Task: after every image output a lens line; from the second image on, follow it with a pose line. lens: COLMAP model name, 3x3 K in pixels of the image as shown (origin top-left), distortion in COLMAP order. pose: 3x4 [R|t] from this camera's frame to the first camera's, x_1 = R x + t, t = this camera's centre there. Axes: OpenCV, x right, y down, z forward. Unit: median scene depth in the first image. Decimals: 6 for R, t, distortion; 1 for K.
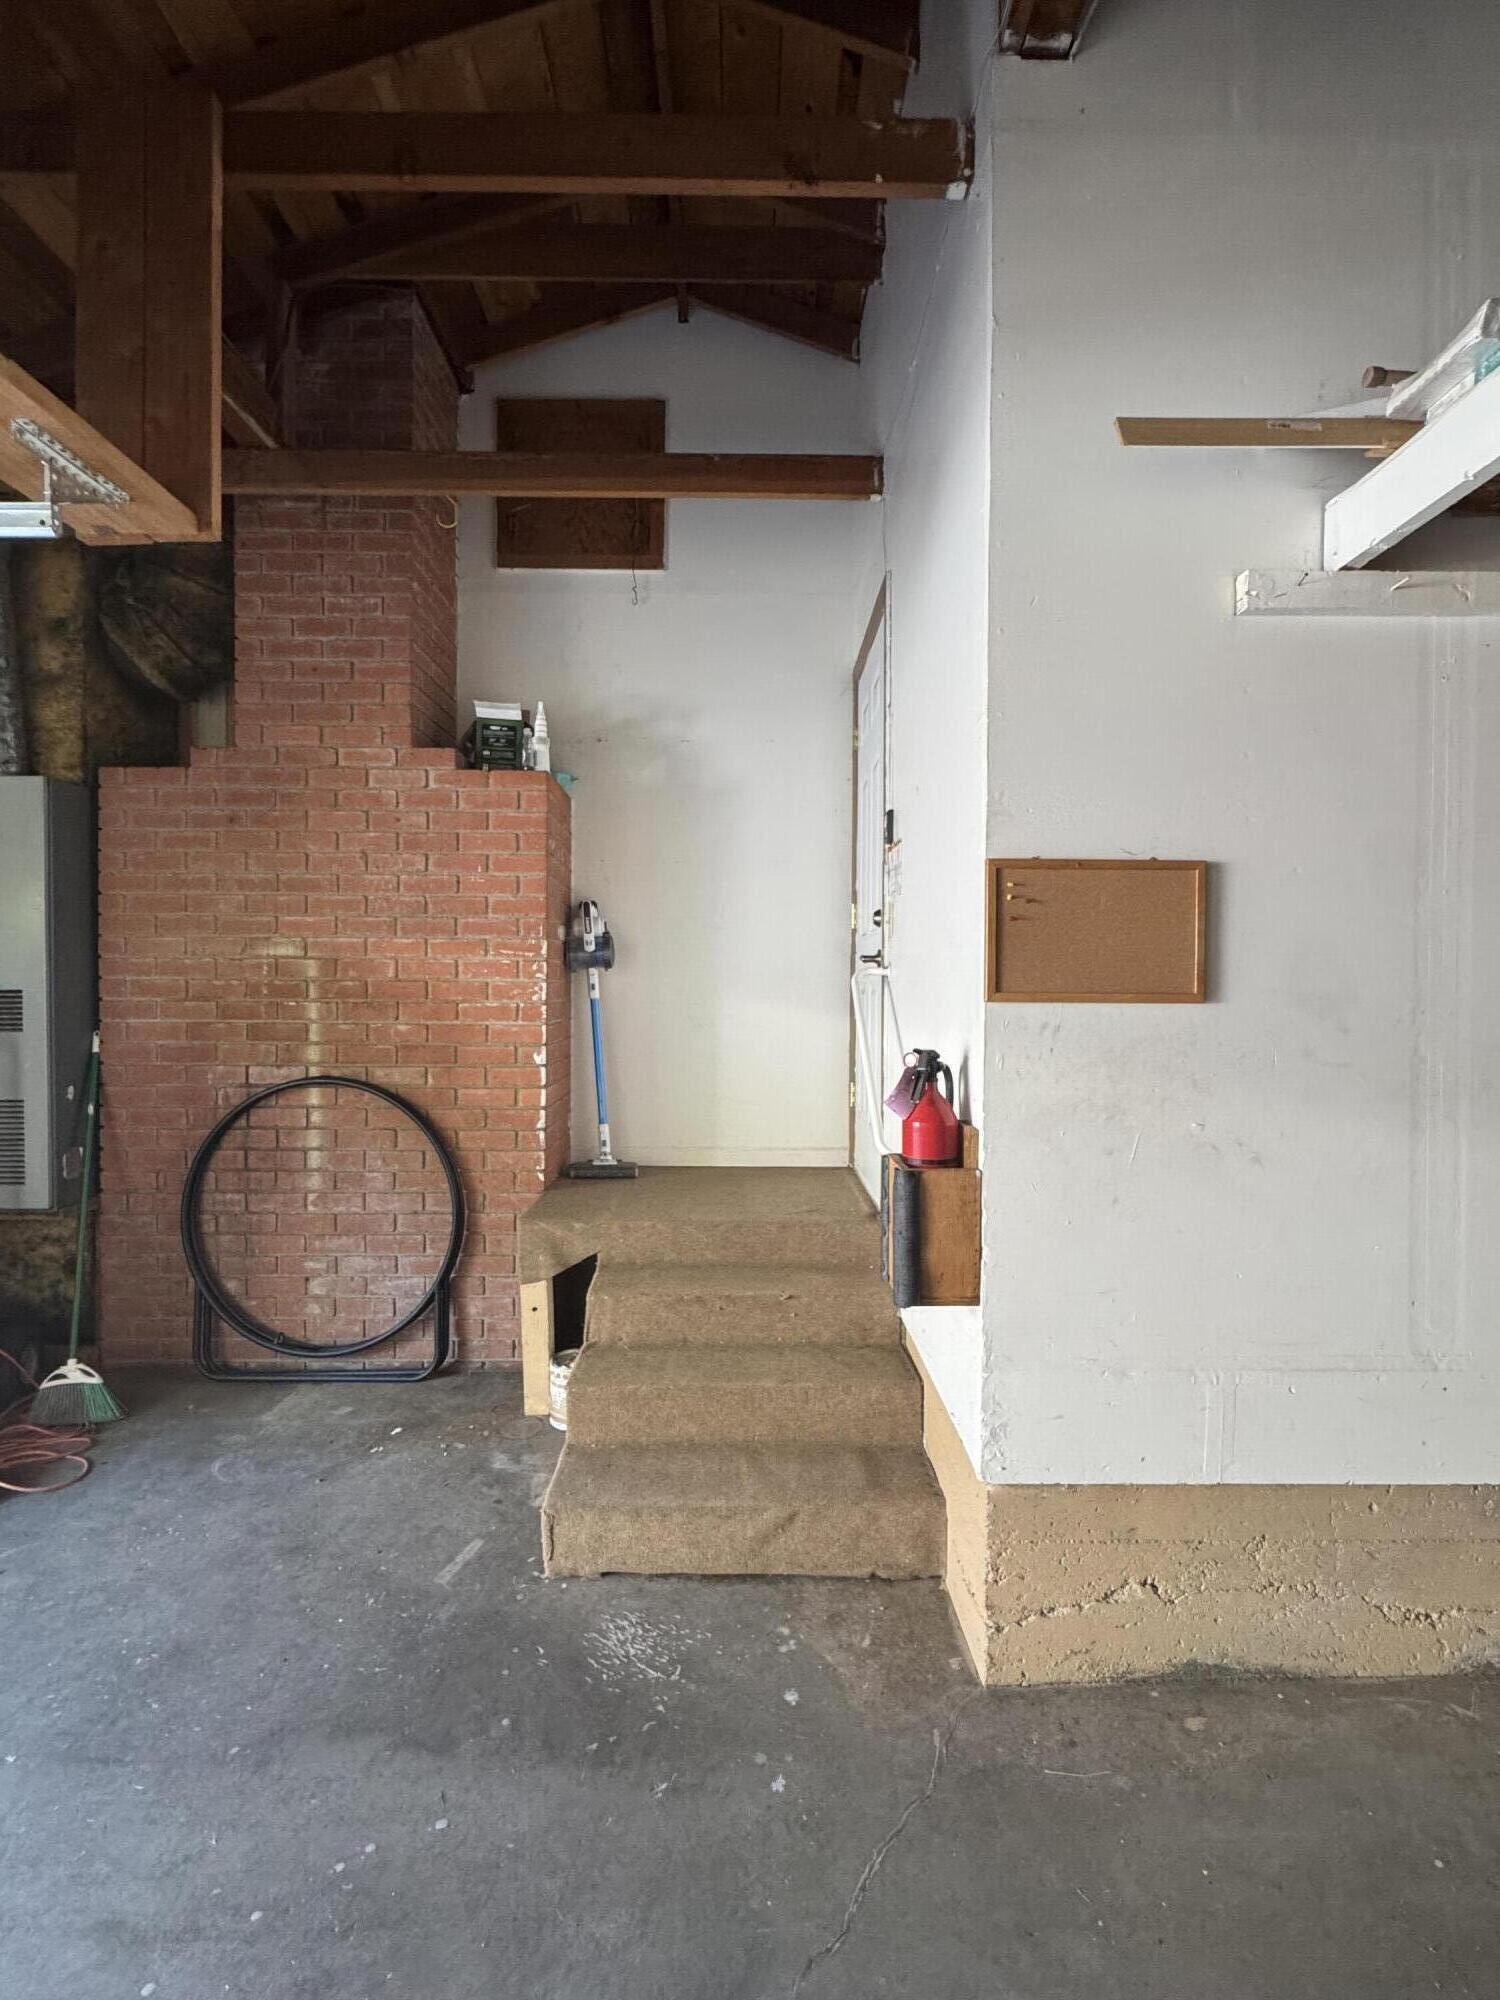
lens RADIAL K [[921.1, 0, 750.4], [0, 921.1, 1010.5], [0, 0, 1]] dist [0.000040, -0.000193]
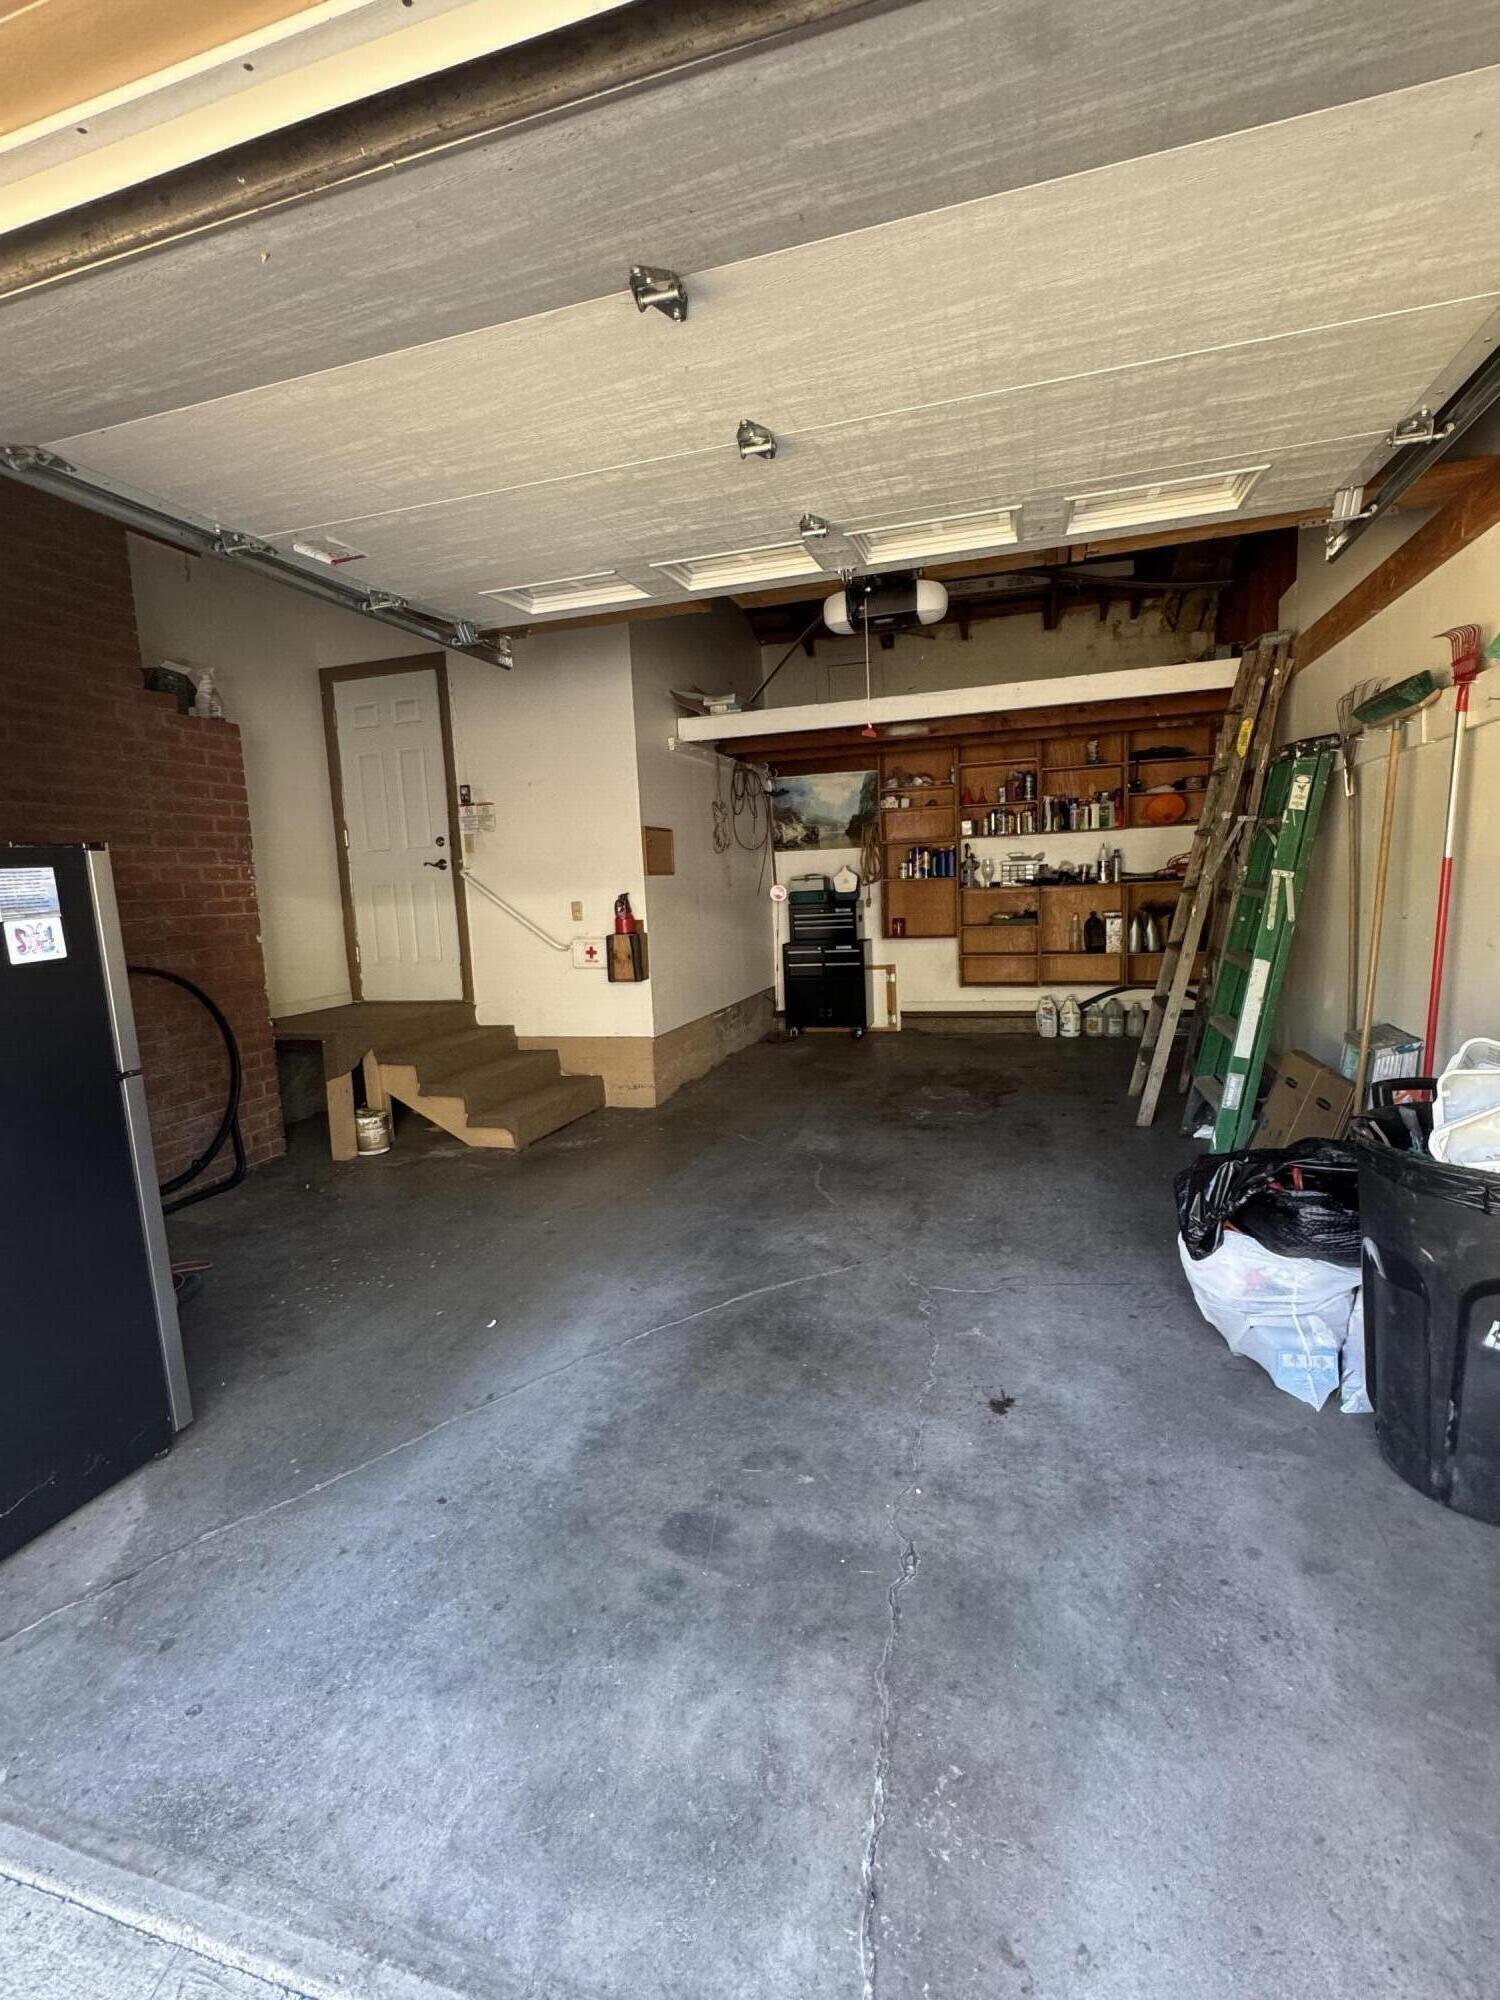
lens RADIAL K [[931.8, 0, 744.1], [0, 931.8, 999.3], [0, 0, 1]] dist [0.013614, -0.000534]
pose [[0.312783, -0.142337, 0.939099, -1.623837], [0.071242, 0.989438, 0.126239, 0.021476], [-0.947149, 0.027418, 0.319620, -0.161638]]
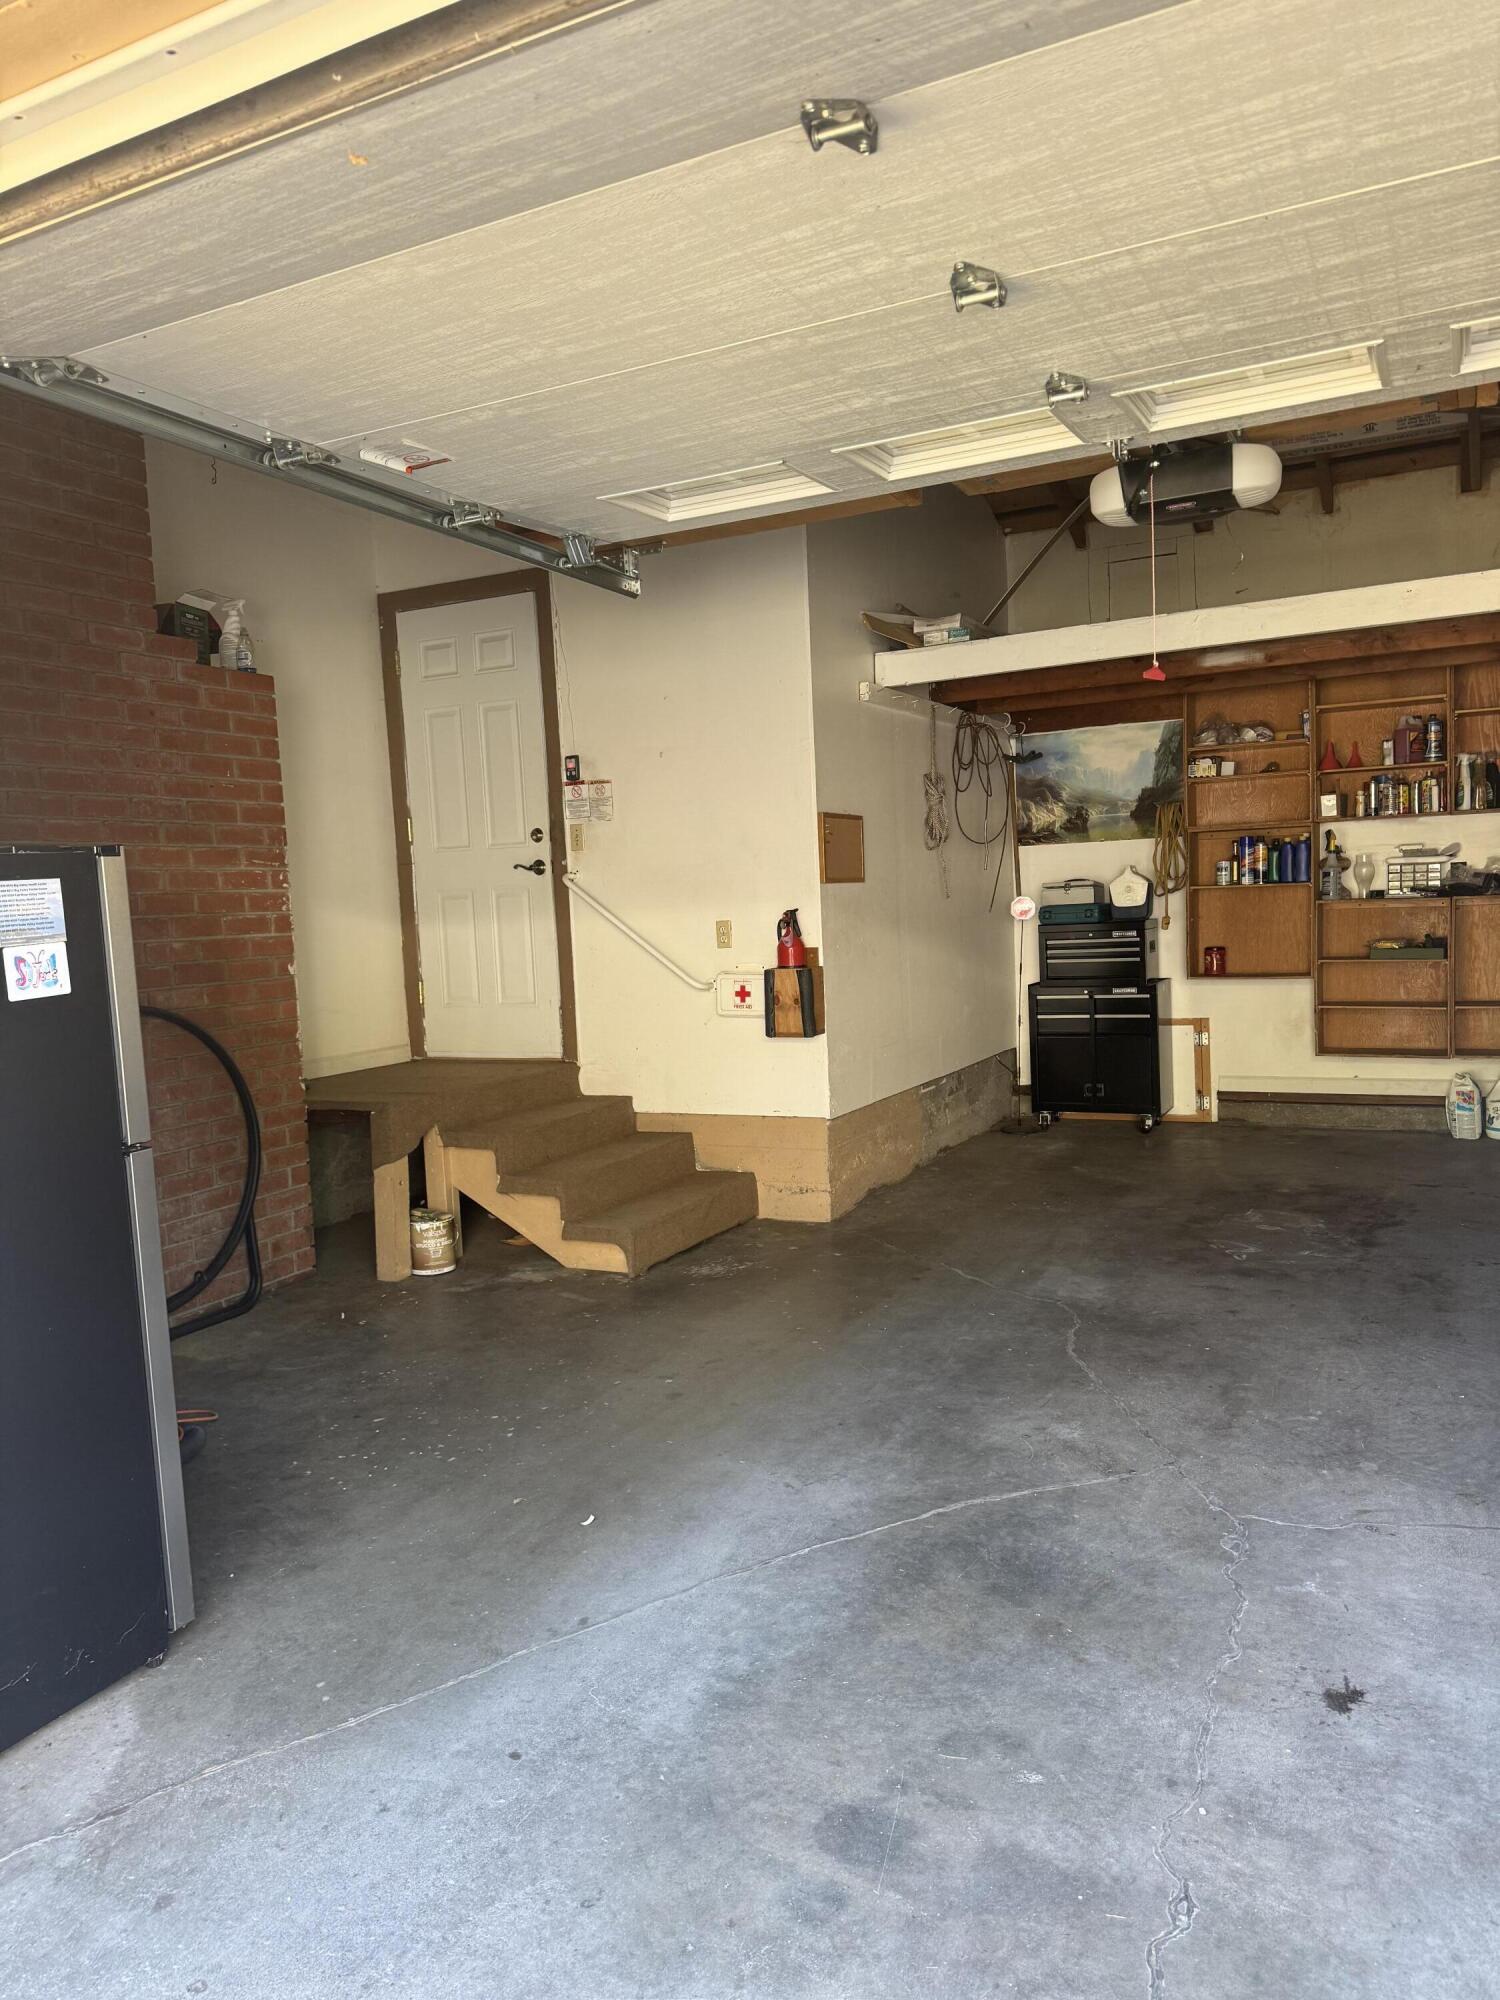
lens RADIAL K [[1418.9, 0, 749.5], [0, 1418.9, 1011.3], [0, 0, 1]] dist [0.176427, -0.156613]
pose [[0.461305, -0.100980, 0.881476, -1.692835], [0.069325, 0.994567, 0.077656, 0.013777], [-0.884529, 0.025285, 0.465799, -0.206142]]
